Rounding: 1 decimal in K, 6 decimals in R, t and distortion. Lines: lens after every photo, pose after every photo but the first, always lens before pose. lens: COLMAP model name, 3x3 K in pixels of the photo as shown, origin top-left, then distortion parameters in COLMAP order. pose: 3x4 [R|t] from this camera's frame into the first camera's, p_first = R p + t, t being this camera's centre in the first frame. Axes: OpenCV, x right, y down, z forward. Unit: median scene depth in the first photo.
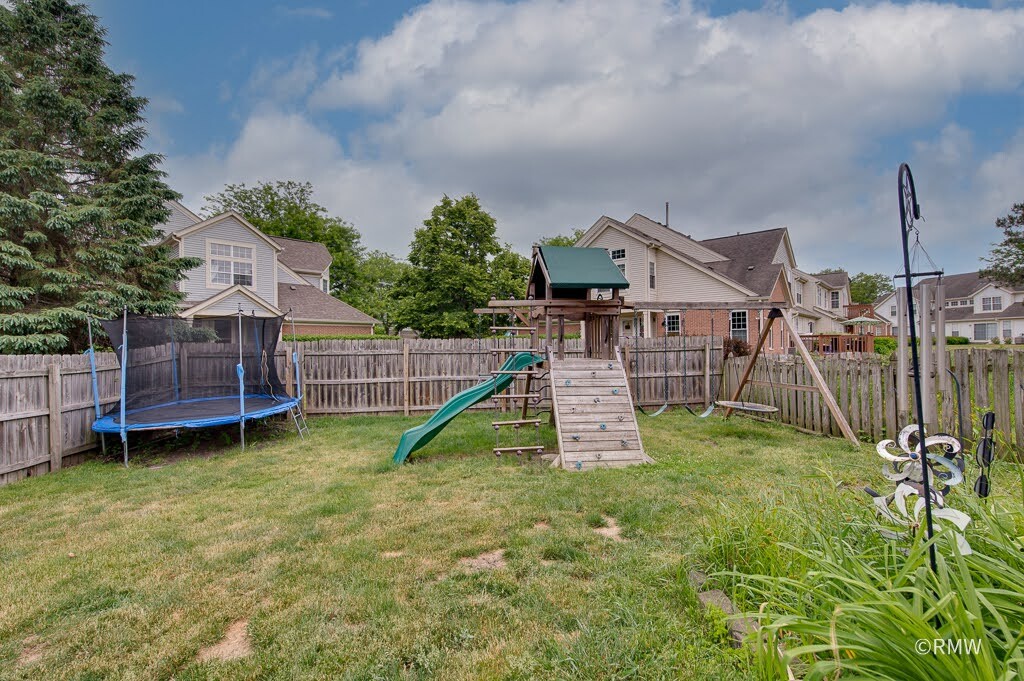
lens RADIAL K [[442.4, 0, 509.8], [0, 442.4, 340.5], [0, 0, 1]] dist [0.015155, -0.004448]
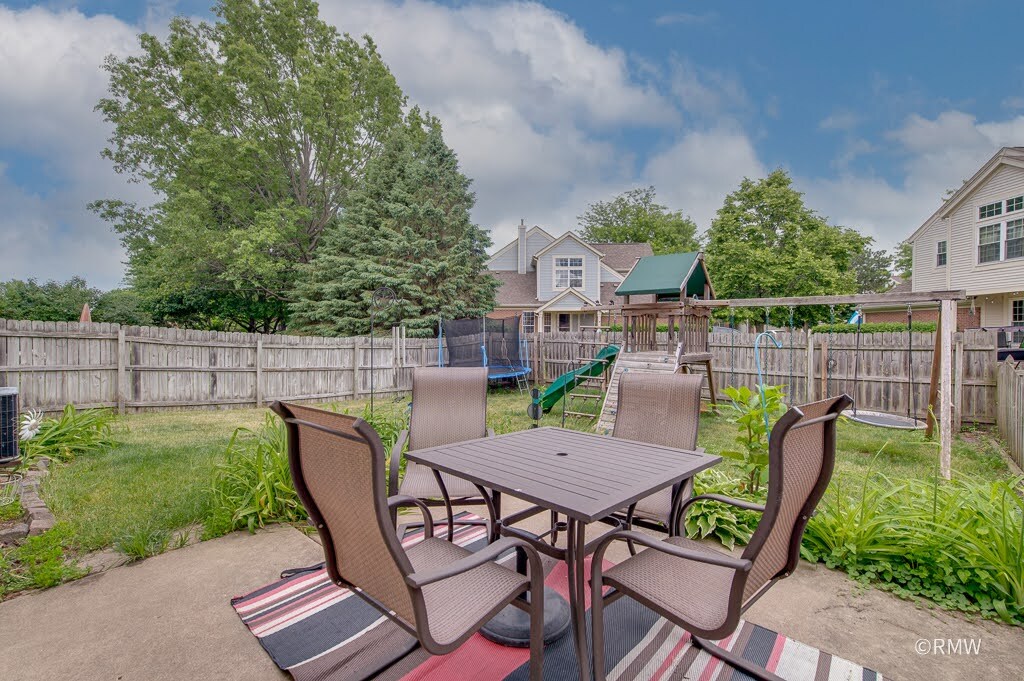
lens RADIAL K [[442.4, 0, 511.6], [0, 442.4, 341.1], [0, 0, 1]] dist [0.015155, -0.004448]
pose [[0.667680, 0.027557, -0.743938, 0.530582], [-0.002127, 0.999381, 0.035111, -0.020169], [0.744445, -0.021860, 0.667325, -0.049726]]
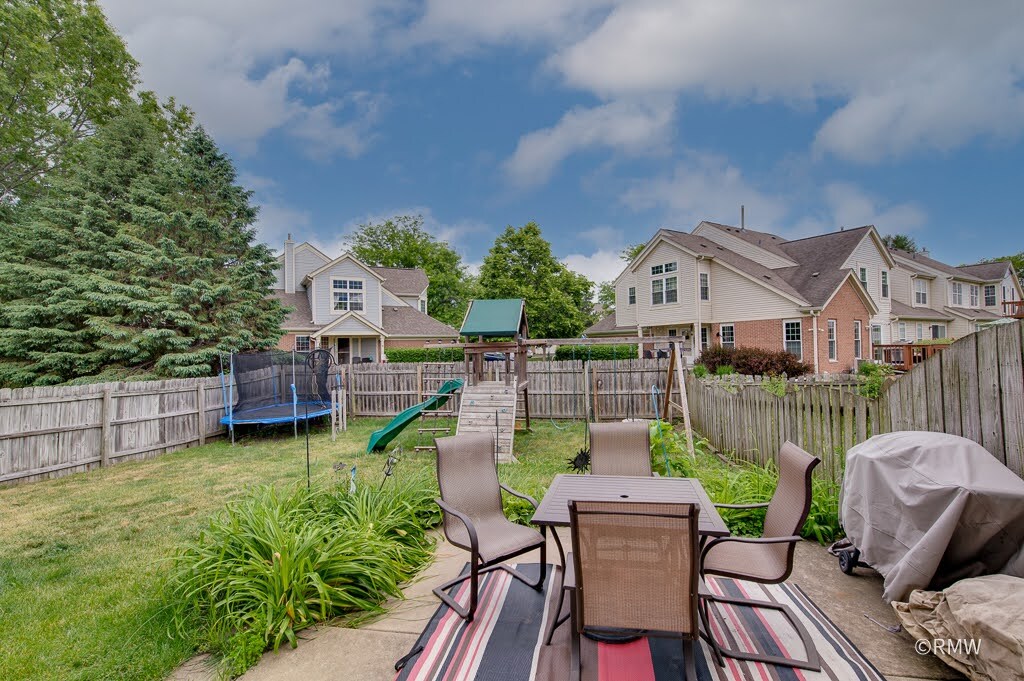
lens RADIAL K [[442.4, 0, 511.3], [0, 442.4, 340.1], [0, 0, 1]] dist [0.015155, -0.004448]
pose [[0.956435, -0.012866, -0.291662, 0.414214], [0.012670, 0.999916, -0.002560, -0.061893], [0.291670, -0.001247, 0.956518, -0.191084]]
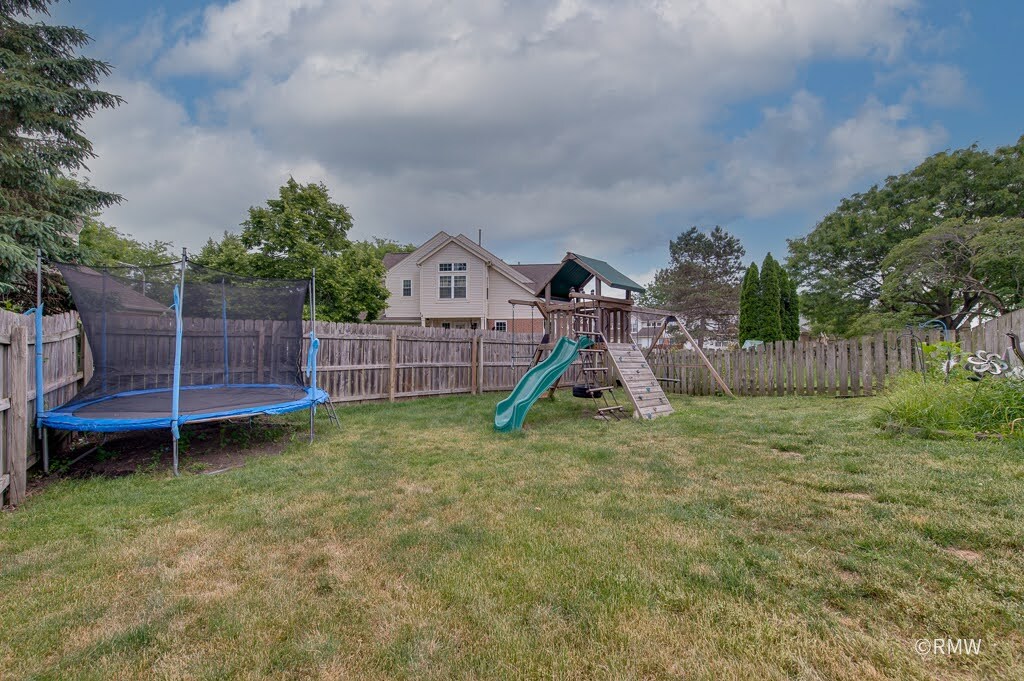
lens RADIAL K [[406.0, 0, 506.9], [0, 406.0, 346.2], [0, 0, 1]] dist [0.011283, -0.000555]
pose [[0.831055, 0.023543, 0.555692, -0.518148], [-0.020572, 0.999721, -0.011589, 0.048825], [-0.555810, -0.001801, 0.831307, 0.108479]]
